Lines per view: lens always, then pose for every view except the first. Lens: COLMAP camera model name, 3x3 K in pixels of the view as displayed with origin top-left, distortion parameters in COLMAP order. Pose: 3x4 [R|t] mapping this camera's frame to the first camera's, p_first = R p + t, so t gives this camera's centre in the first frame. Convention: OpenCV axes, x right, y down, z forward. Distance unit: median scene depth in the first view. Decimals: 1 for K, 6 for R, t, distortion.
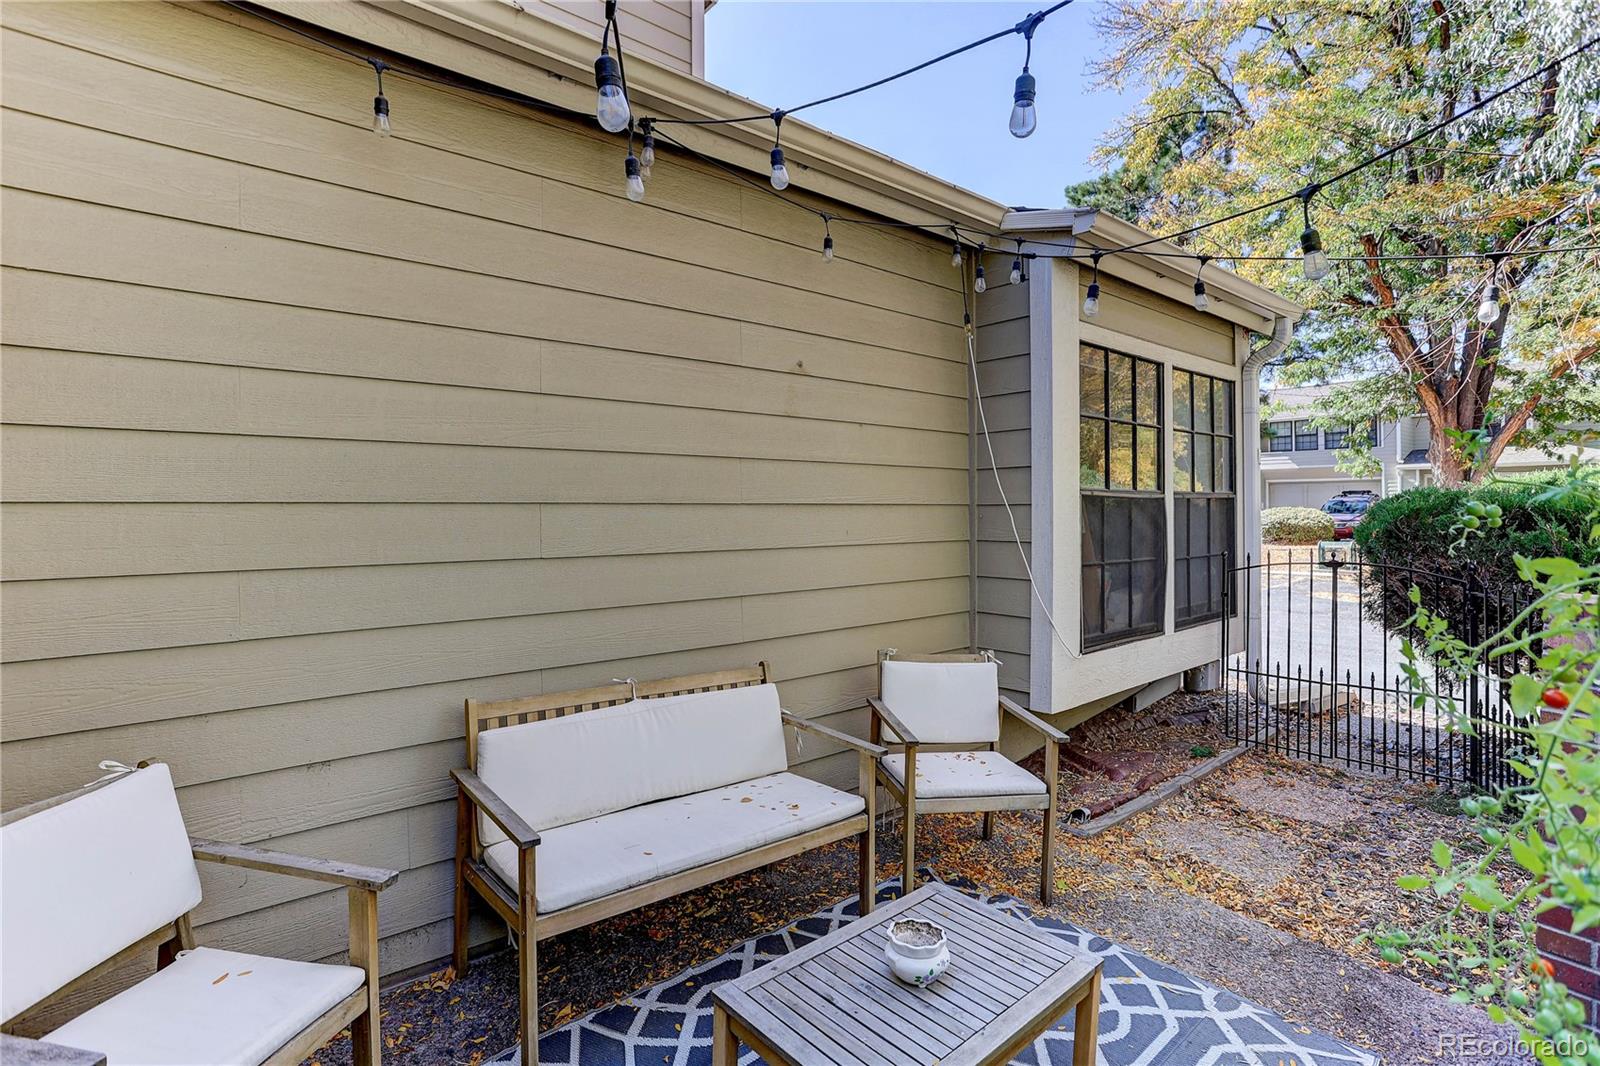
lens RADIAL K [[785.7, 0, 807.1], [0, 785.7, 519.9], [0, 0, 1]] dist [-0.050850, 0.027706]
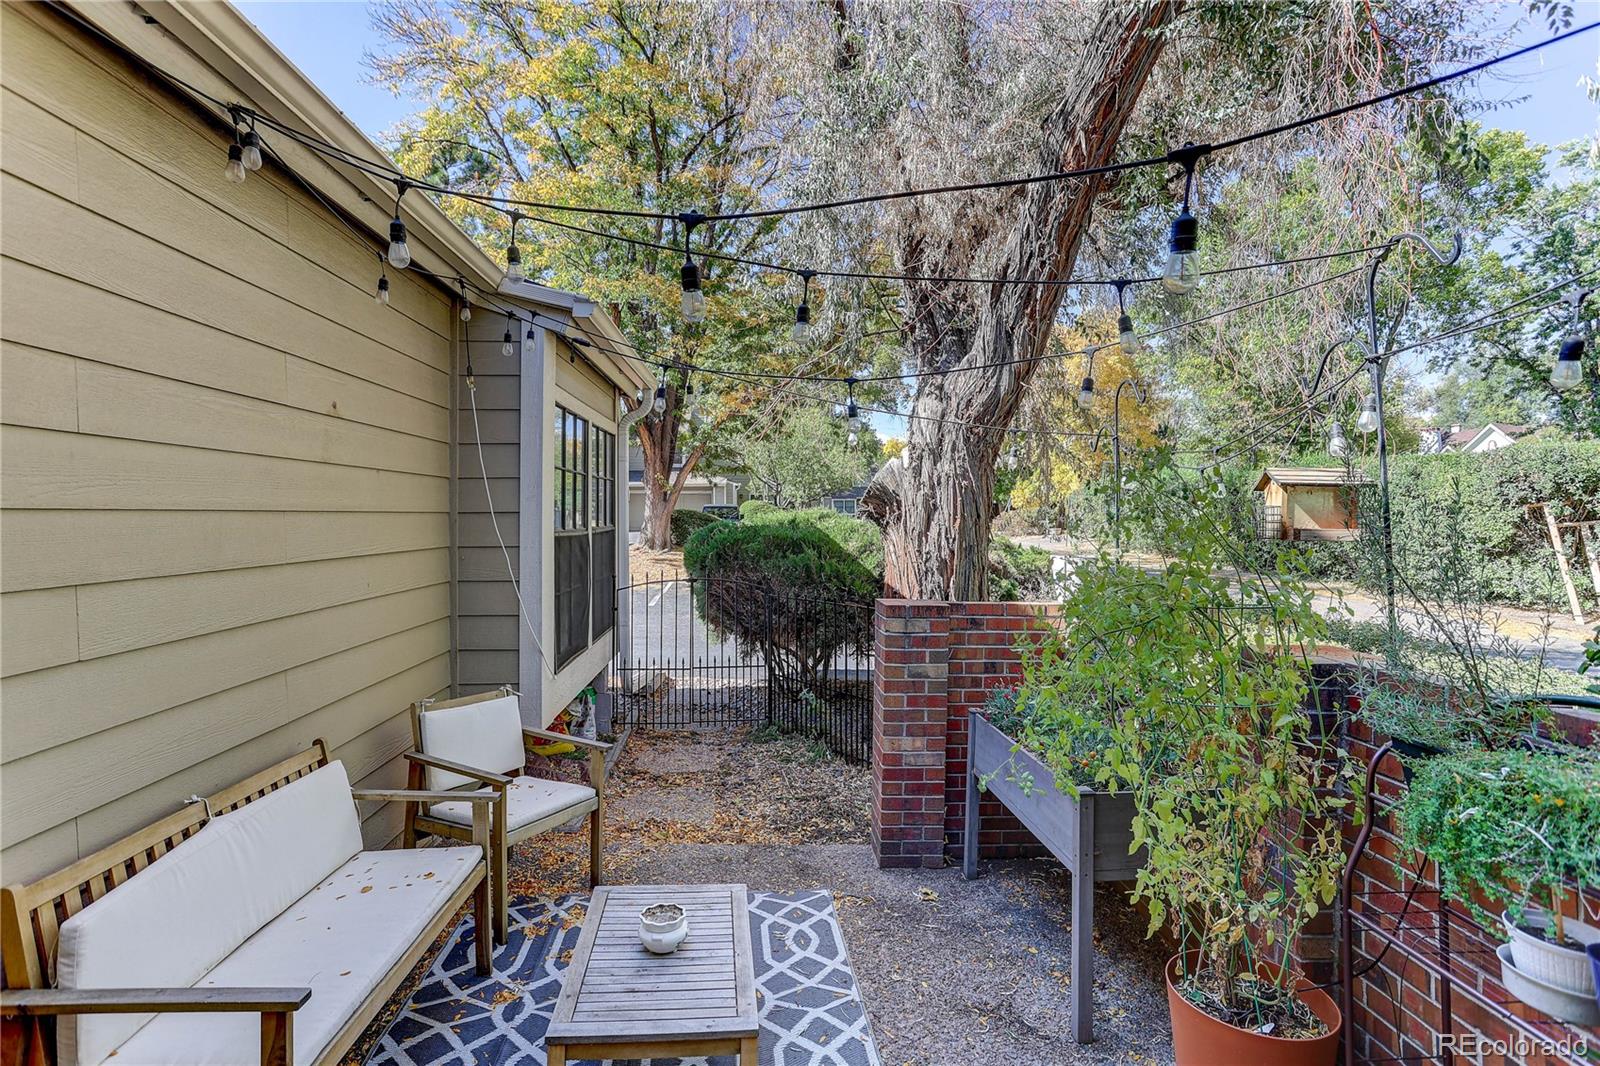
lens RADIAL K [[785.7, 0, 807.1], [0, 785.7, 519.9], [0, 0, 1]] dist [-0.050850, 0.027706]
pose [[0.587261, -0.004071, 0.809387, -0.366939], [0.007435, 0.999972, -0.000365, -0.054181], [-0.809364, 0.006233, 0.587275, 0.027582]]
